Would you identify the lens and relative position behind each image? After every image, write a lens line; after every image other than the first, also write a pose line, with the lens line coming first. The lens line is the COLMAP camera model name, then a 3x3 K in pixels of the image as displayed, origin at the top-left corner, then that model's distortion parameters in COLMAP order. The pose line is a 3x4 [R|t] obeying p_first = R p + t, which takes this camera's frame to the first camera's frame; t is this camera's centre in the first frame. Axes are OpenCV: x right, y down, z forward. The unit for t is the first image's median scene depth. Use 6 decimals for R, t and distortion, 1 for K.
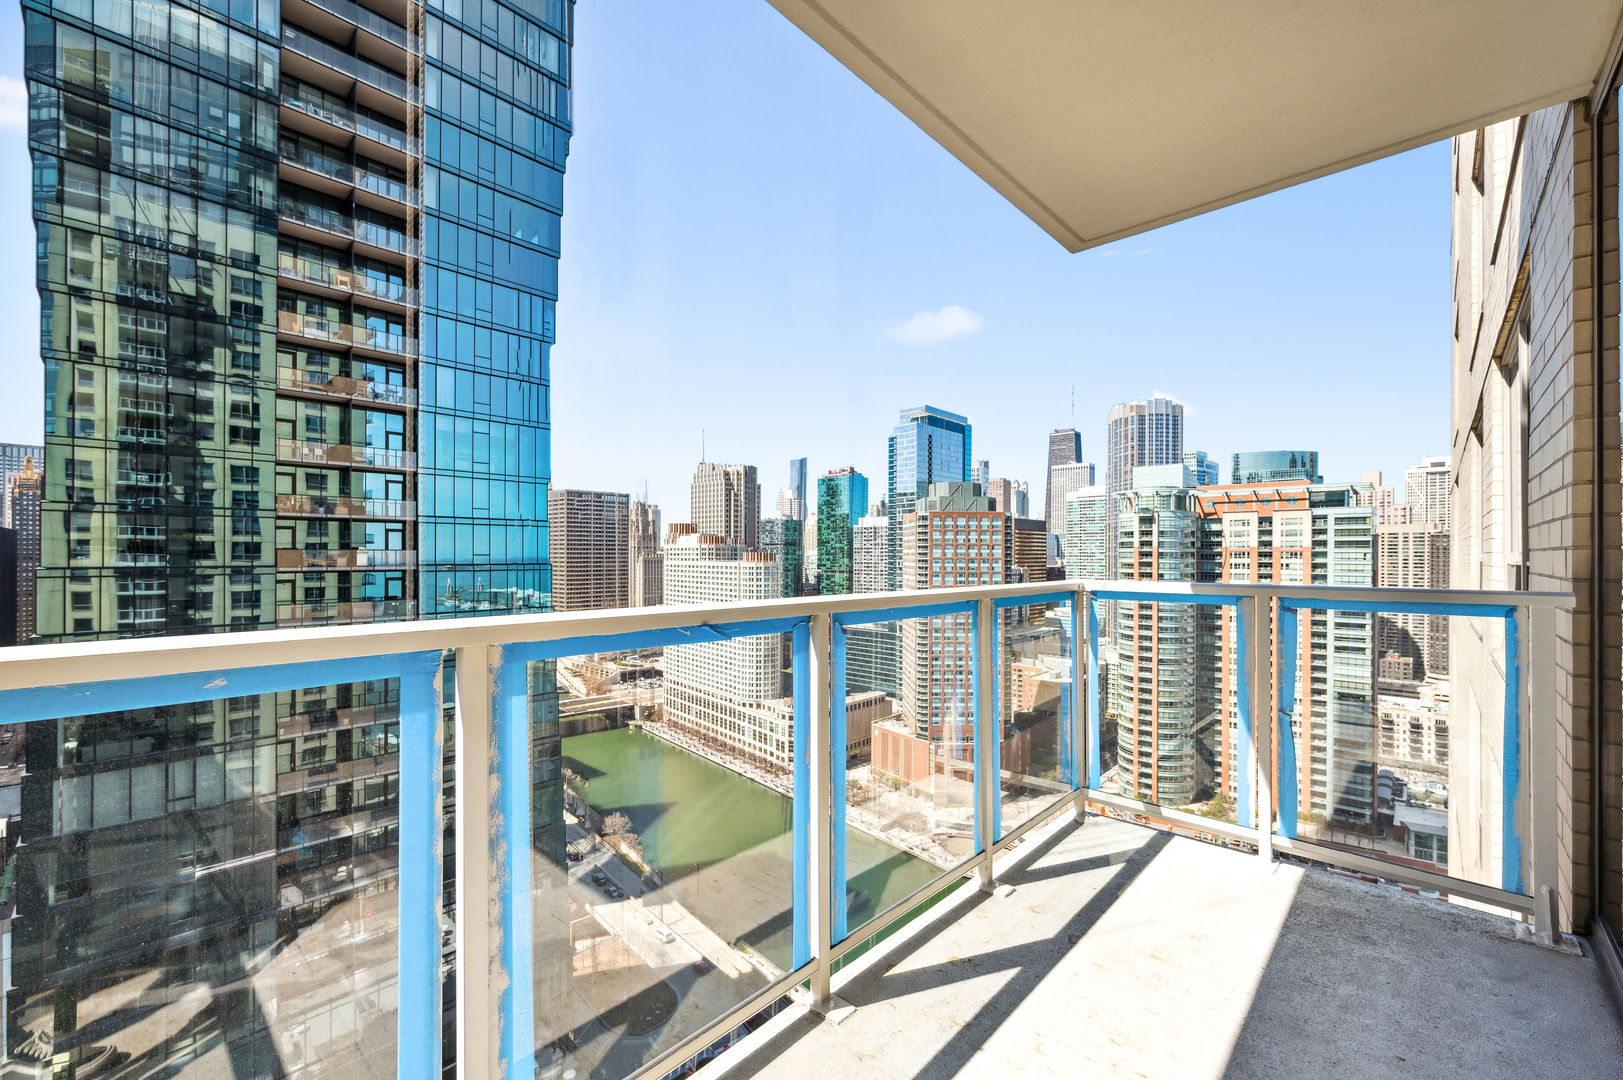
lens RADIAL K [[650.1, 0, 816.5], [0, 650.1, 547.4], [0, 0, 1]] dist [-0.000763, -0.000668]
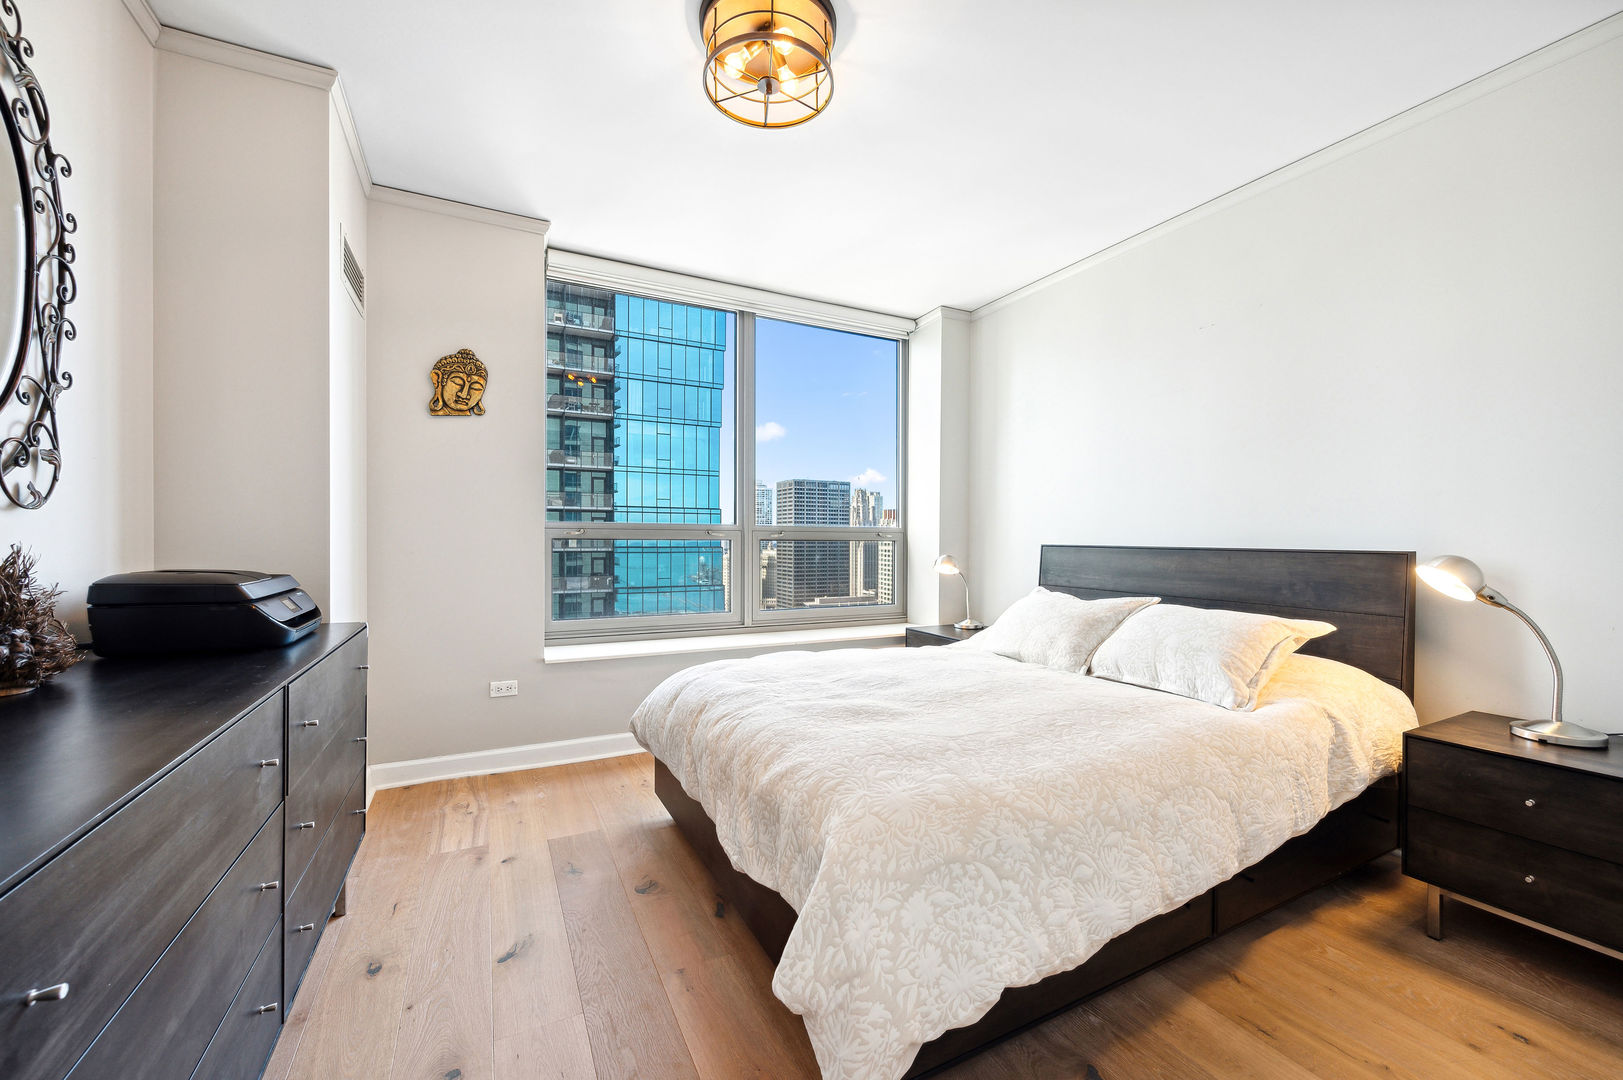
lens RADIAL K [[650.1, 0, 818.0], [0, 650.1, 539.3], [0, 0, 1]] dist [-0.000763, -0.000668]
pose [[0.938175, 0.004782, -0.346128, 0.147192], [-0.001648, 0.999955, 0.009346, 0.000985], [0.346157, -0.008198, 0.938141, 0.001934]]
